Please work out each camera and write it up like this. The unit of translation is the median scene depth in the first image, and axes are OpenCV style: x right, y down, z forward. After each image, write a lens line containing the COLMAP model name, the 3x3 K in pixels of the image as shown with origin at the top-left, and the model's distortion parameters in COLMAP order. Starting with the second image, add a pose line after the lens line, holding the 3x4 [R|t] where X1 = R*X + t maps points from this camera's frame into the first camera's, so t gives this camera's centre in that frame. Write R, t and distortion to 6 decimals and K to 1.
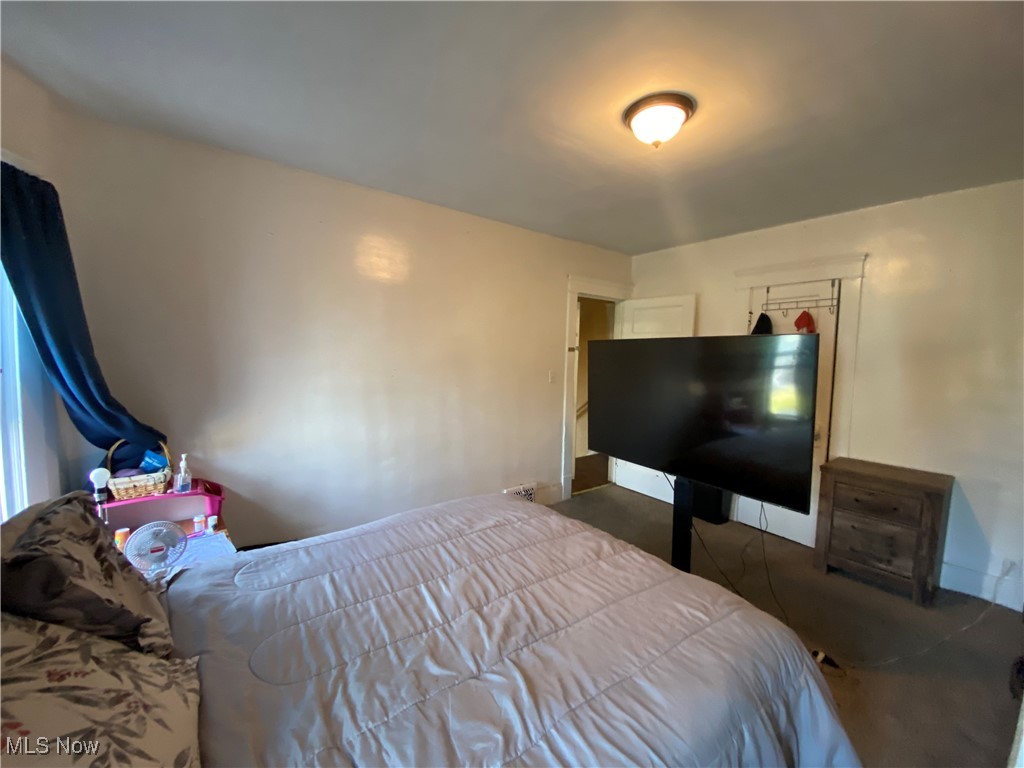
lens RADIAL K [[416.9, 0, 509.0], [0, 416.9, 388.3], [0, 0, 1]] dist [0.002317, -0.000647]
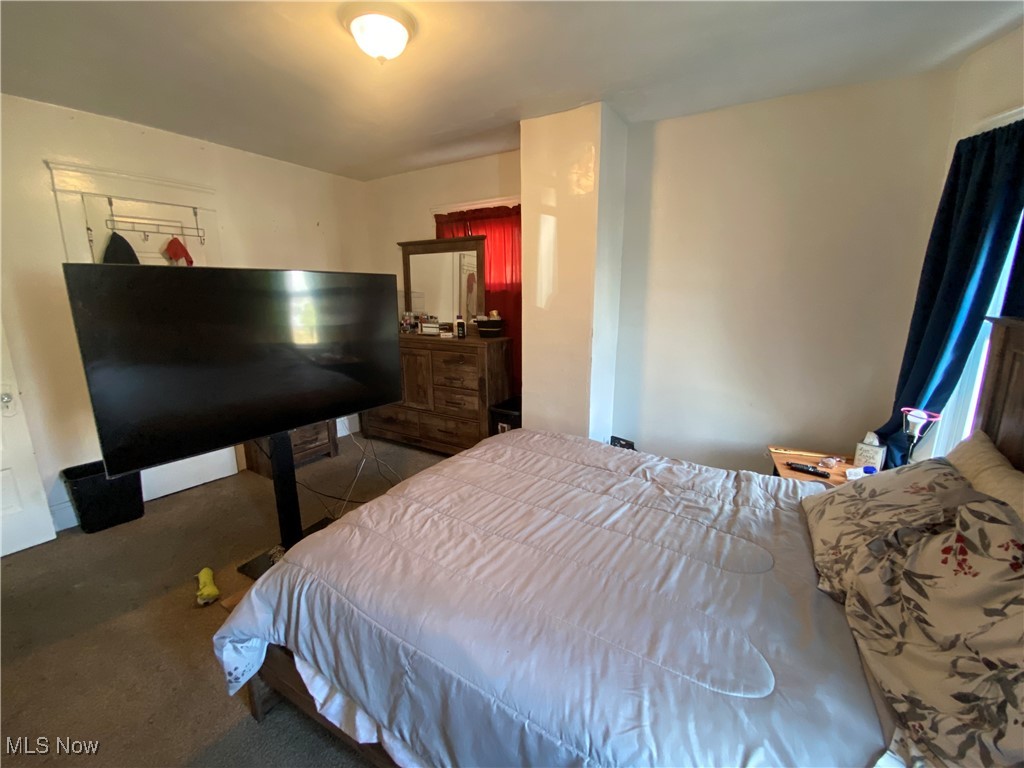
lens RADIAL K [[416.9, 0, 511.7], [0, 416.9, 388.1], [0, 0, 1]] dist [0.002317, -0.000647]
pose [[-0.367569, -0.233580, 0.900185, -1.034179], [0.077020, 0.956974, 0.279765, -0.166700], [-0.926801, 0.172166, -0.333763, 1.593439]]
